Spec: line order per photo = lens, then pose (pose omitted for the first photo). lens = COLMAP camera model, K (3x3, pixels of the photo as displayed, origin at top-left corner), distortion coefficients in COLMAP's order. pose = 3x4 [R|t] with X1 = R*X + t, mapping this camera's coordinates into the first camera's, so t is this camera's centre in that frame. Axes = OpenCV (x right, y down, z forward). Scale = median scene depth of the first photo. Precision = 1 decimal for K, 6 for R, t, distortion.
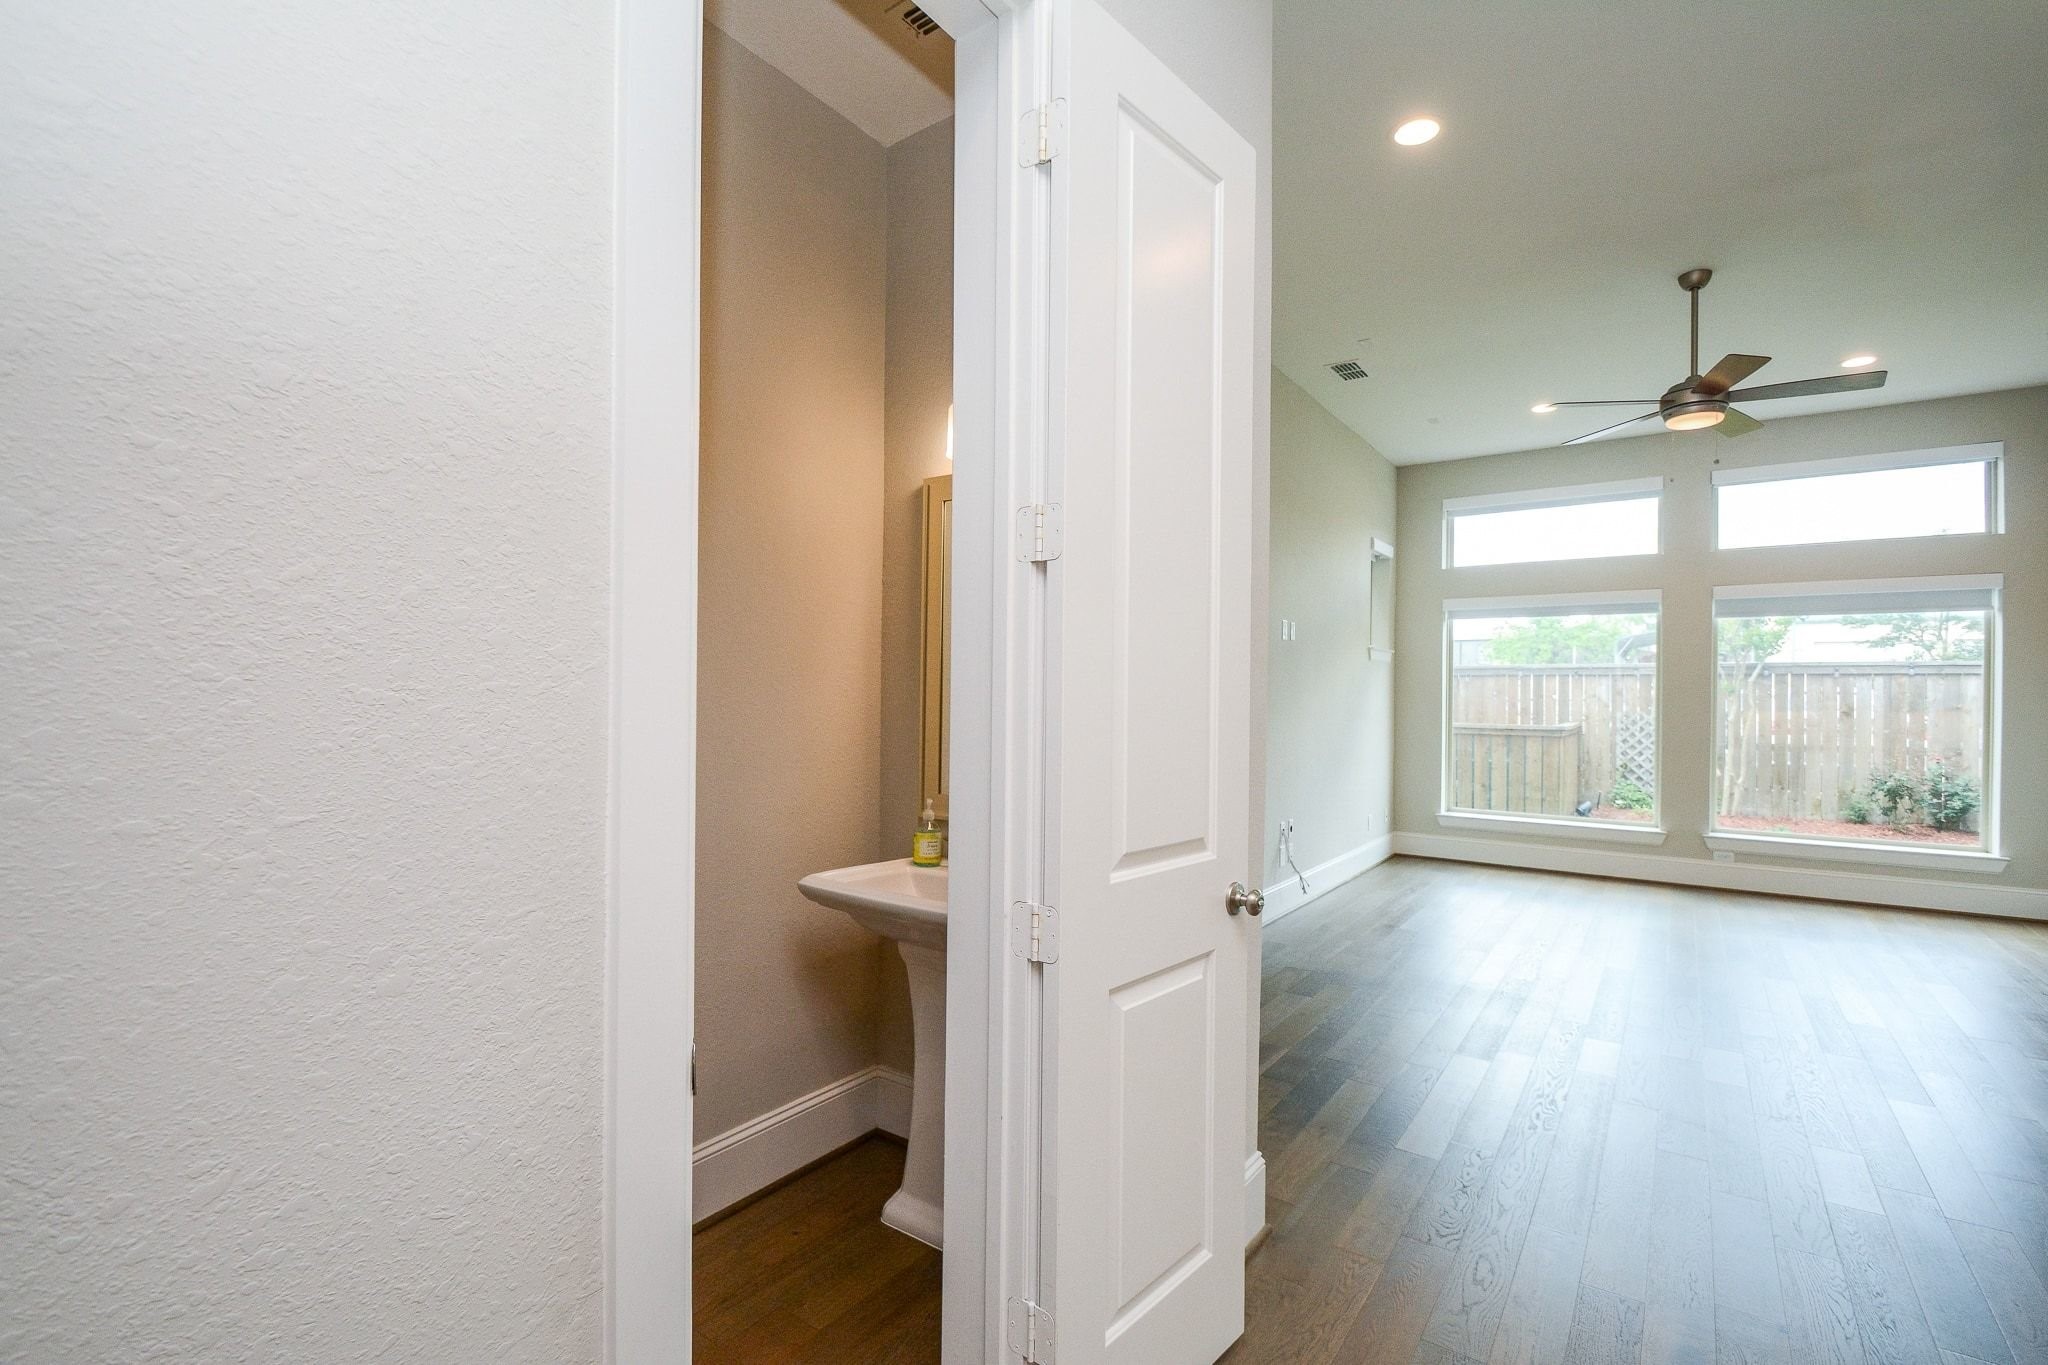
lens RADIAL K [[915.8, 0, 1015.9], [0, 915.8, 692.7], [0, 0, 1]] dist [0.009430, -0.012913]
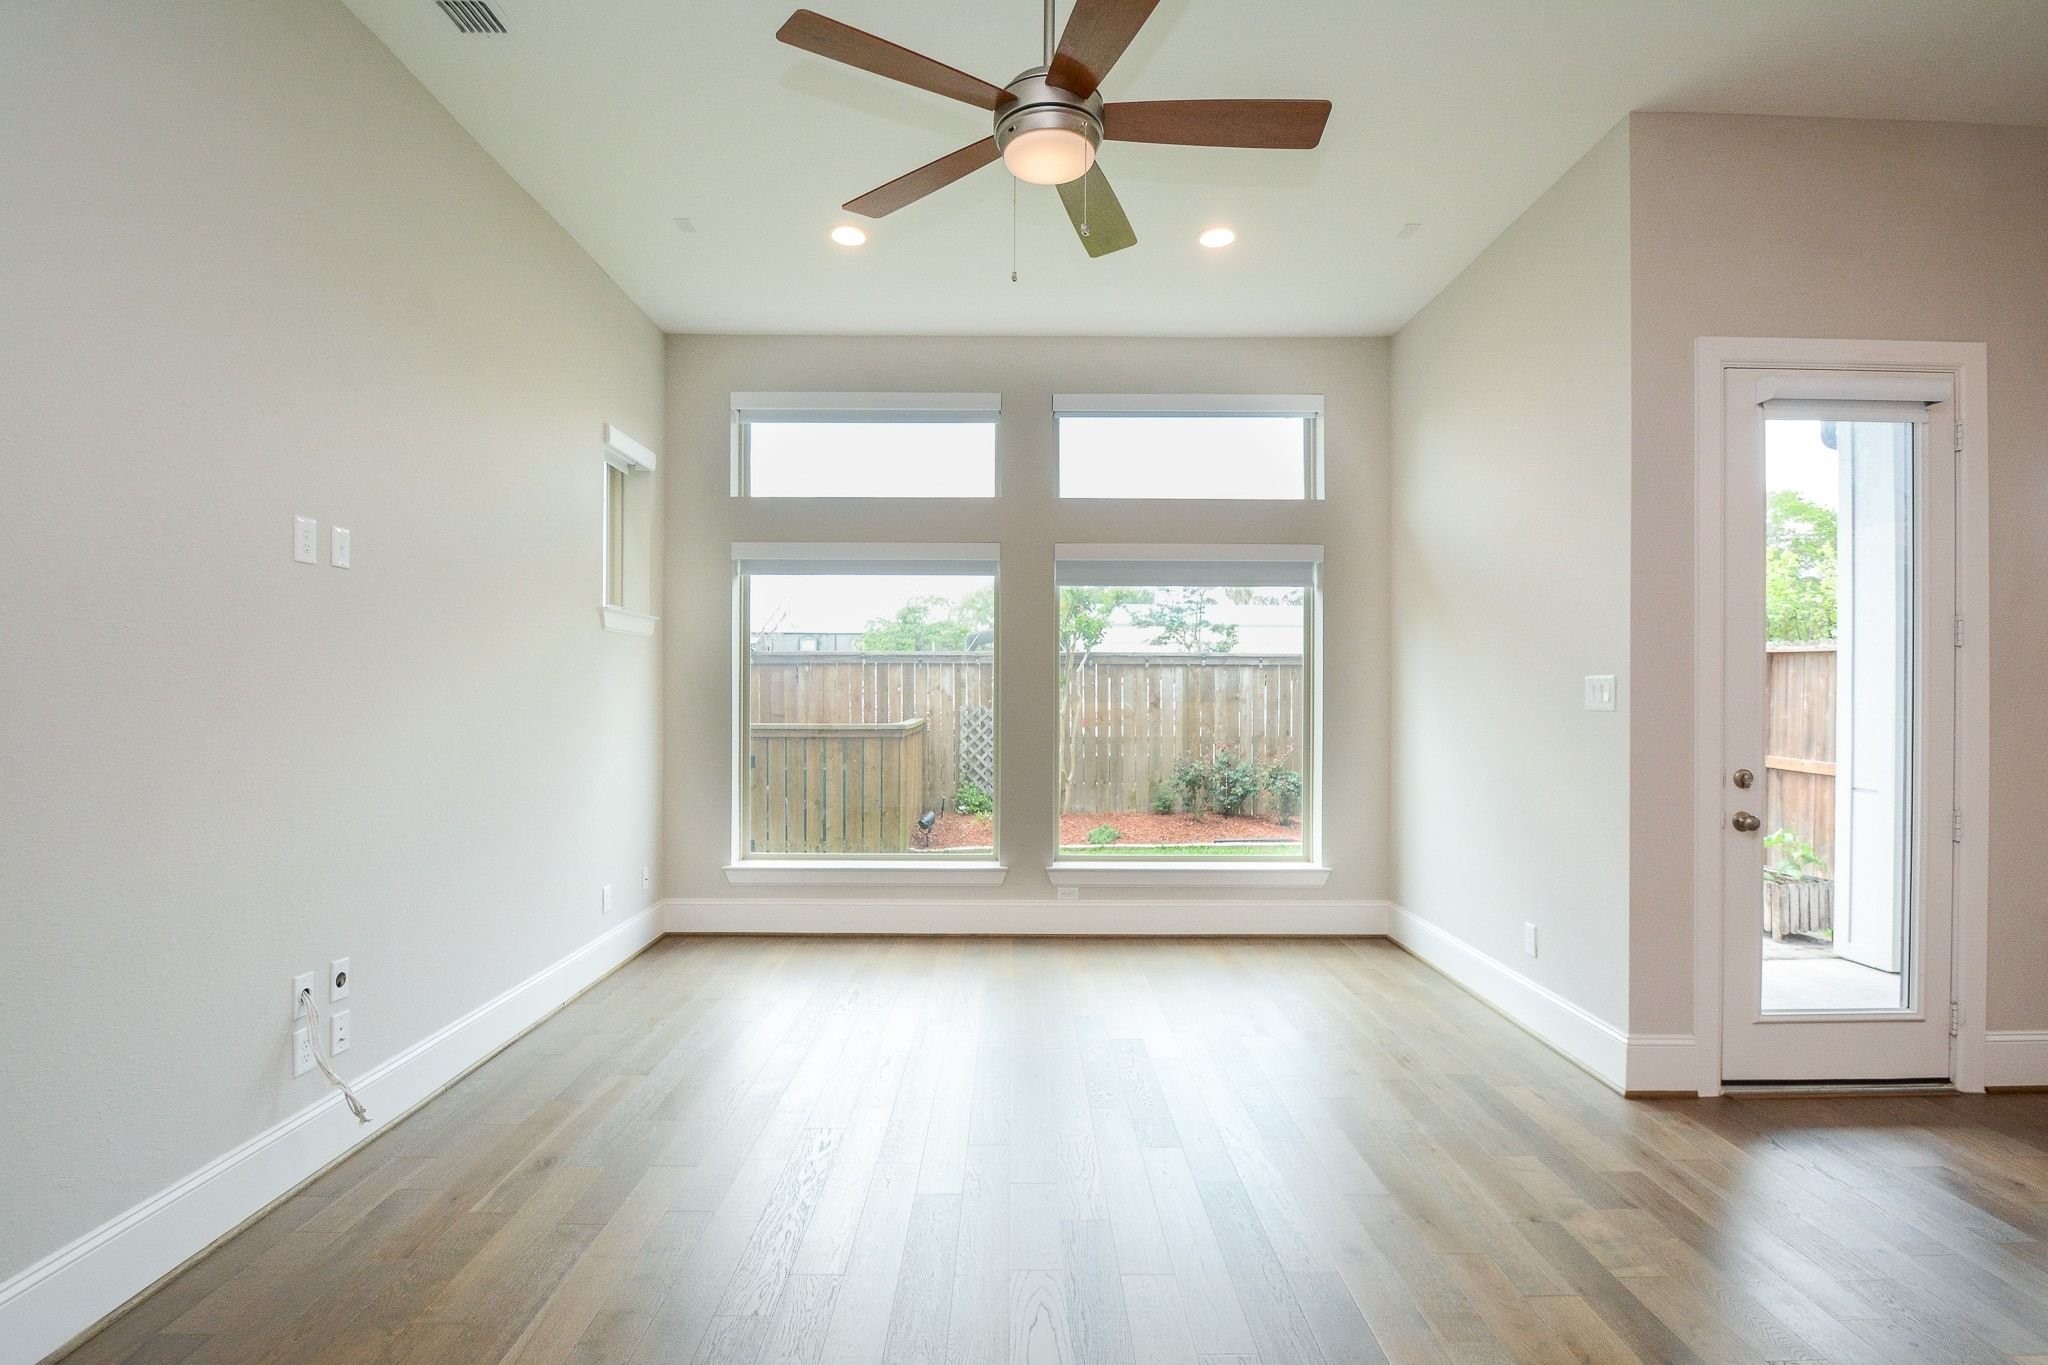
lens RADIAL K [[963.6, 0, 1017.1], [0, 963.6, 692.5], [0, 0, 1]] dist [-0.013369, -0.003217]
pose [[0.808338, -0.007822, 0.588666, 0.175141], [0.004388, 0.999964, 0.007262, 0.001995], [-0.588702, -0.003287, 0.808343, 0.247957]]
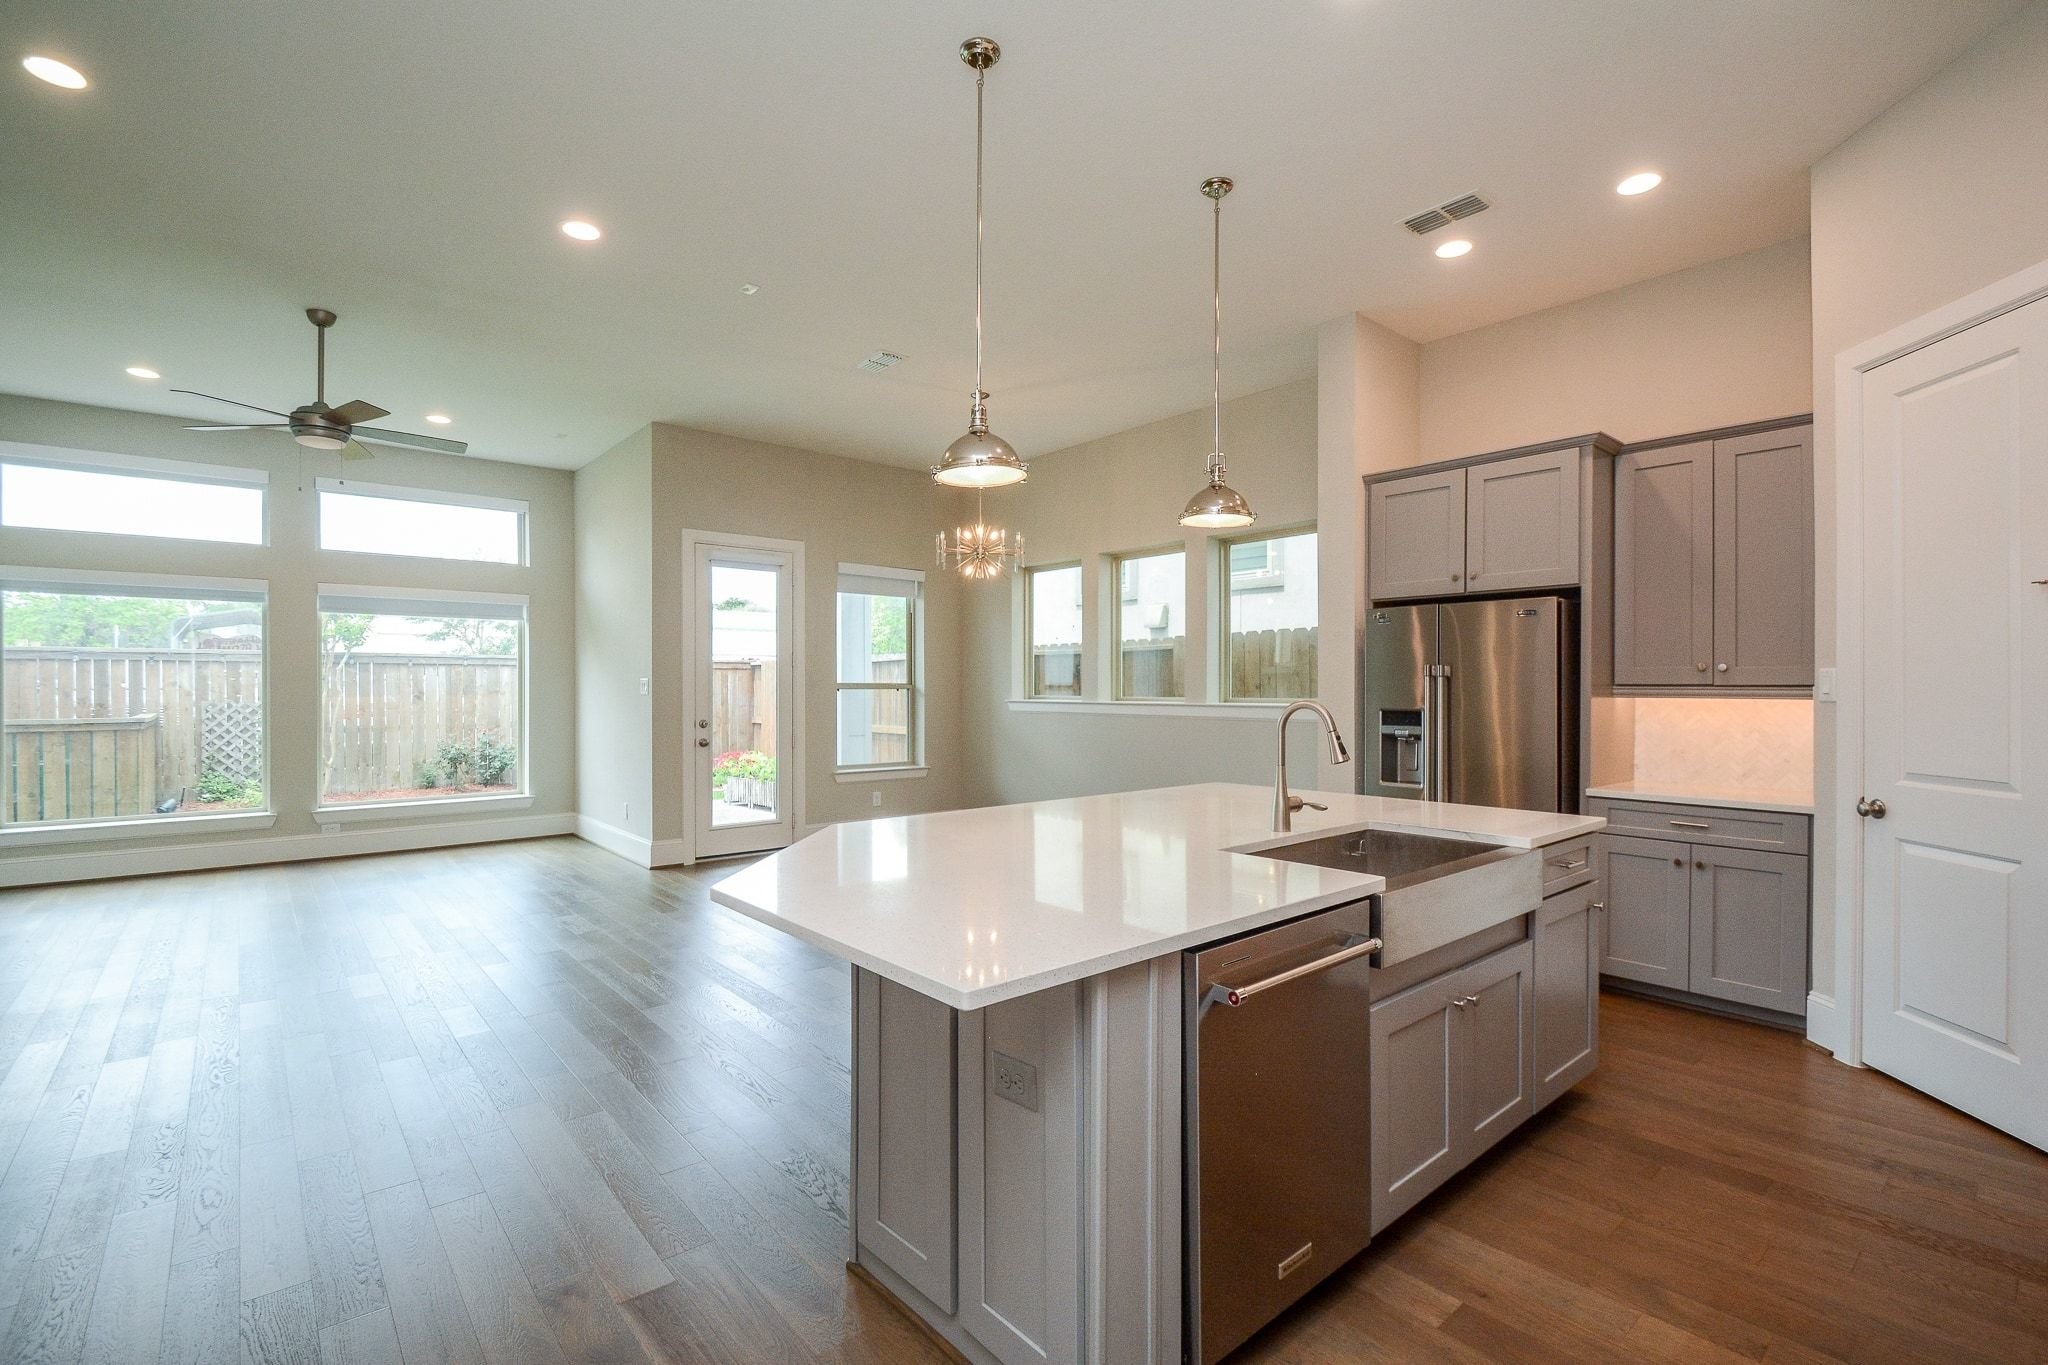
lens RADIAL K [[915.8, 0, 1031.7], [0, 915.8, 688.8], [0, 0, 1]] dist [0.009430, -0.012913]
pose [[0.228817, -0.013639, 0.973374, -0.073826], [0.003176, 0.999907, 0.013264, -0.001232], [-0.973464, 0.000057, 0.228839, -0.052090]]
